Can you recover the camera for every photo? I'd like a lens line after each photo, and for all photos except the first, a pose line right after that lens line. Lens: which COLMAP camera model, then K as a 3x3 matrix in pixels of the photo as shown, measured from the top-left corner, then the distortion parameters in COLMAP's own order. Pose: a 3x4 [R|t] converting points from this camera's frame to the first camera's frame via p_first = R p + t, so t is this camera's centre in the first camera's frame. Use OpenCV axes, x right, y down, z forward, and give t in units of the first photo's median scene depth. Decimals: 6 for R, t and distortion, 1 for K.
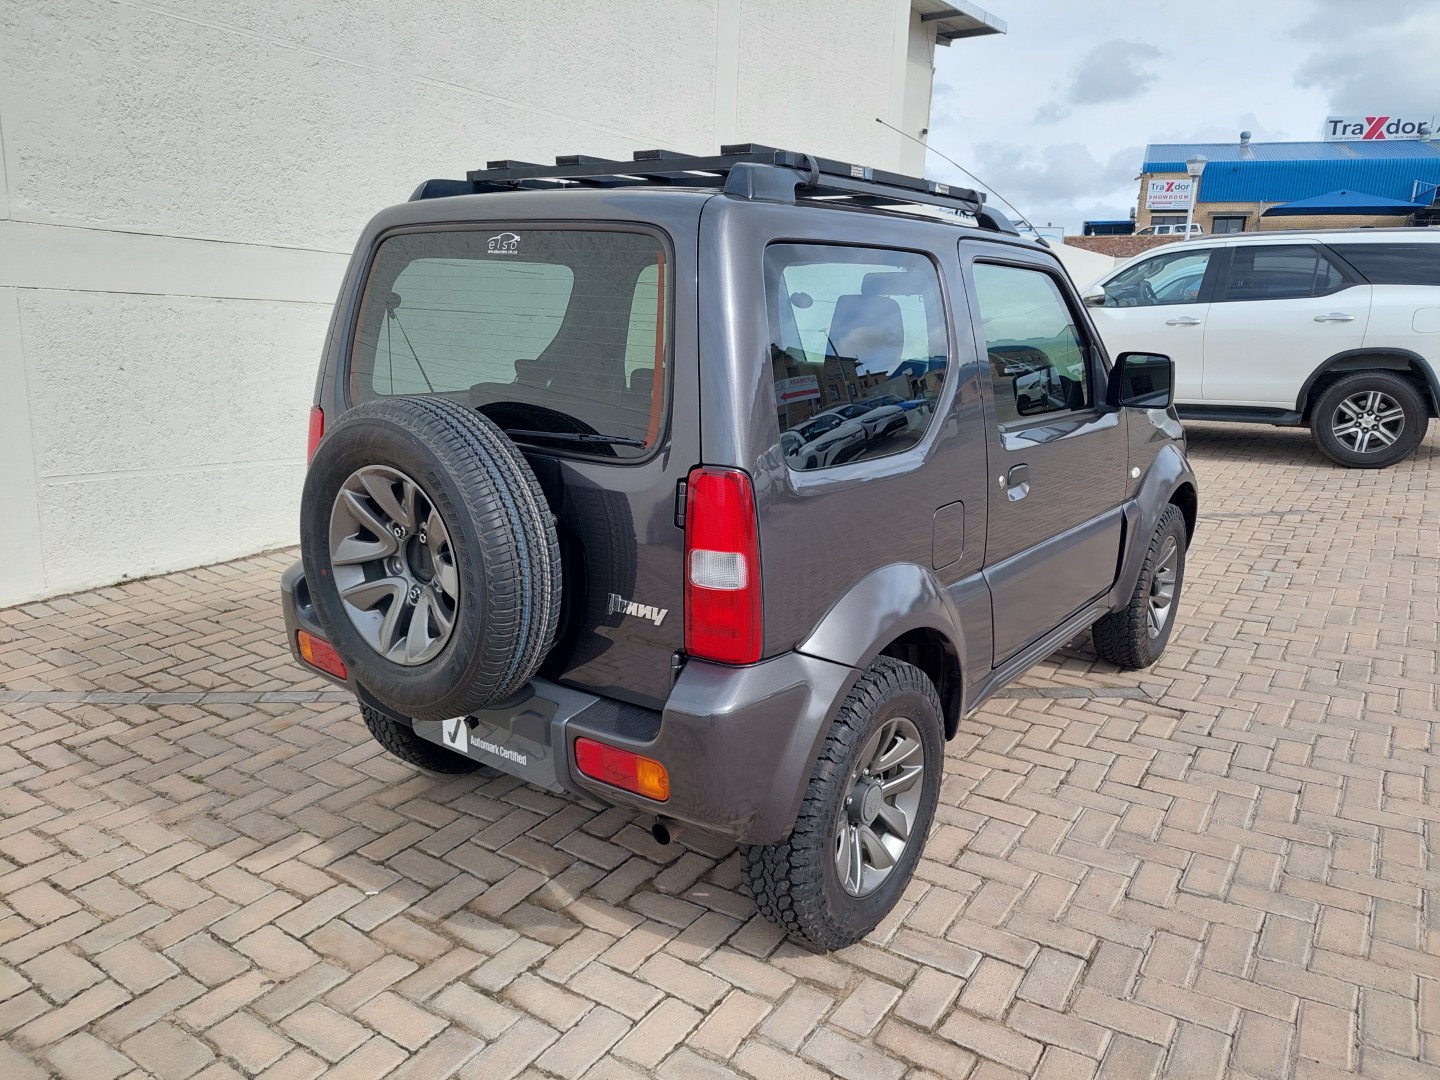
lens RADIAL K [[1037.9, 0, 735.0], [0, 1037.9, 540.0], [0, 0, 1]] dist [0.052667, -0.054149]
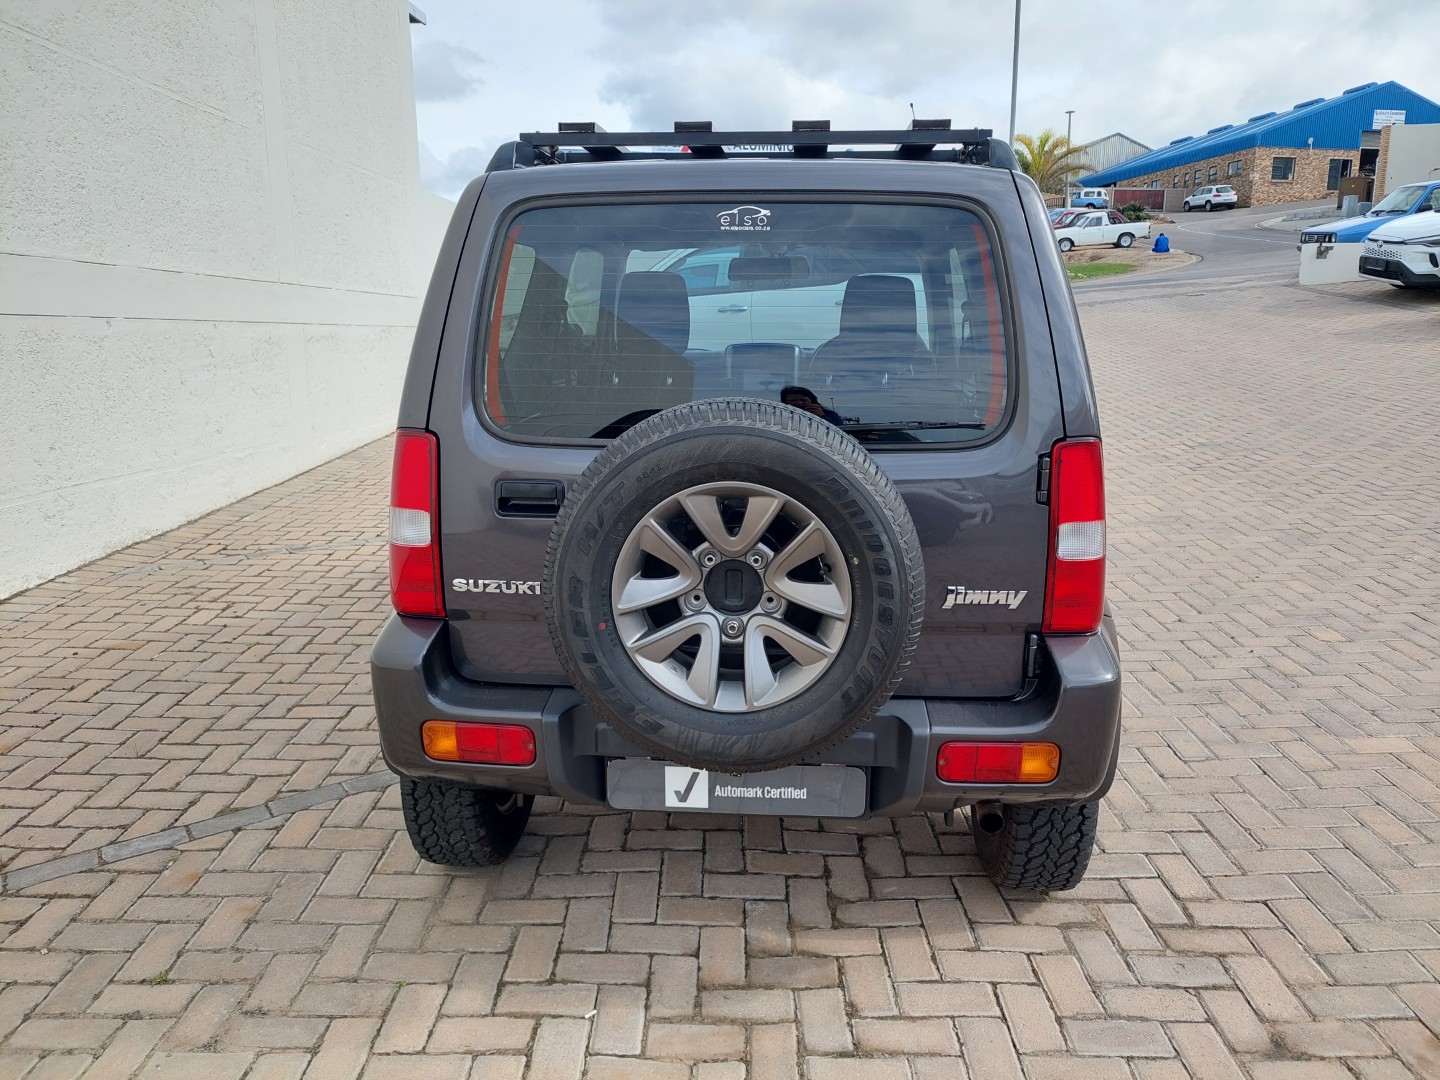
lens RADIAL K [[1037.9, 0, 715.2], [0, 1037.9, 533.7], [0, 0, 1]] dist [0.052667, -0.054149]
pose [[0.843512, -0.140544, 0.518396, -0.654427], [0.141405, 0.989218, 0.038102, -0.051929], [-0.518162, 0.041164, 0.854291, 0.245010]]
